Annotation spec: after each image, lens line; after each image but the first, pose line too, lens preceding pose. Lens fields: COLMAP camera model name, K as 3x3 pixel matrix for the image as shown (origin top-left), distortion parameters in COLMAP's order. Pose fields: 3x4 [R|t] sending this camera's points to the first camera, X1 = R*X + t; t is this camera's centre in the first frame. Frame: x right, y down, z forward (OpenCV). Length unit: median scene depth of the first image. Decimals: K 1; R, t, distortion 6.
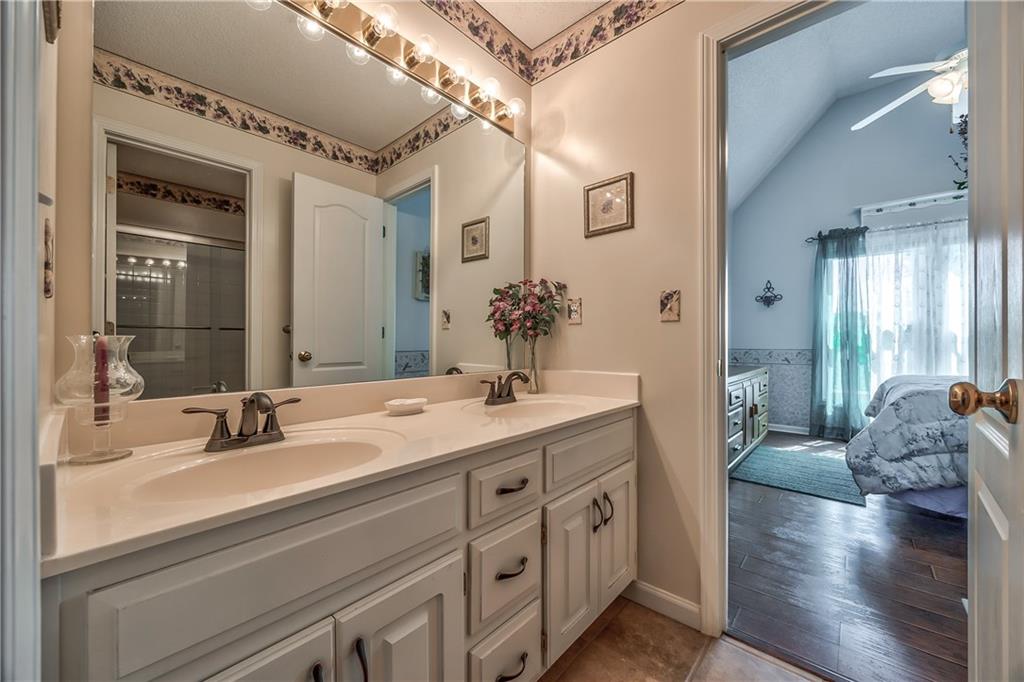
lens RADIAL K [[391.7, 0, 514.8], [0, 391.7, 342.8], [0, 0, 1]] dist [-0.001592, -0.000028]
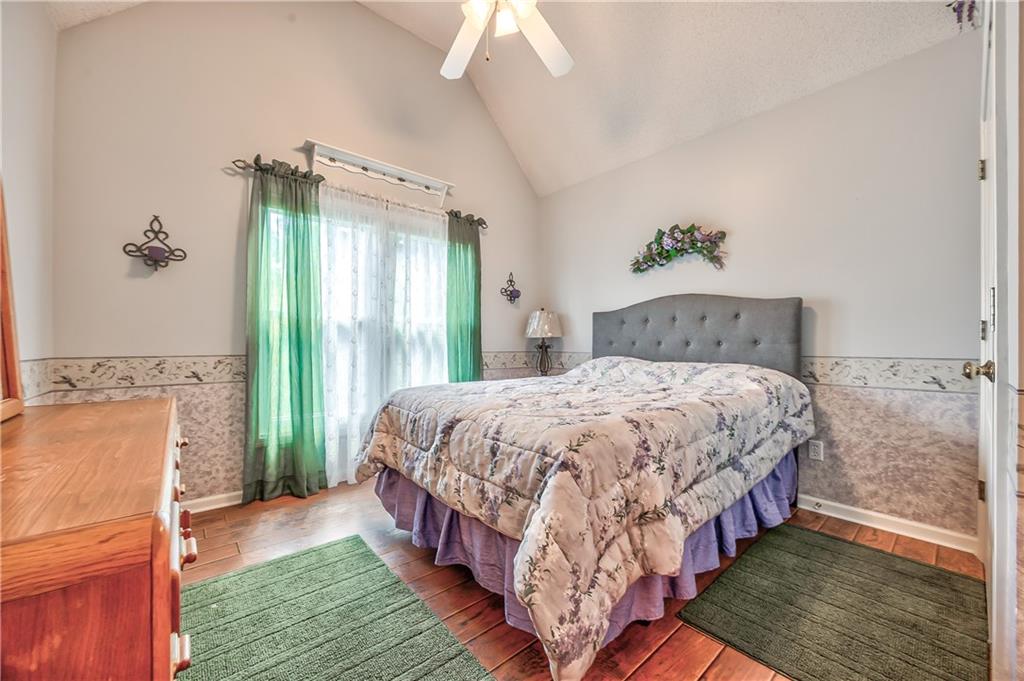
lens RADIAL K [[391.7, 0, 516.5], [0, 391.7, 345.0], [0, 0, 1]] dist [-0.001592, -0.000028]
pose [[0.137768, -0.002802, 0.990461, 0.244234], [-0.002394, 0.999992, 0.003162, -0.000394], [-0.990462, -0.002807, 0.137760, 0.527914]]
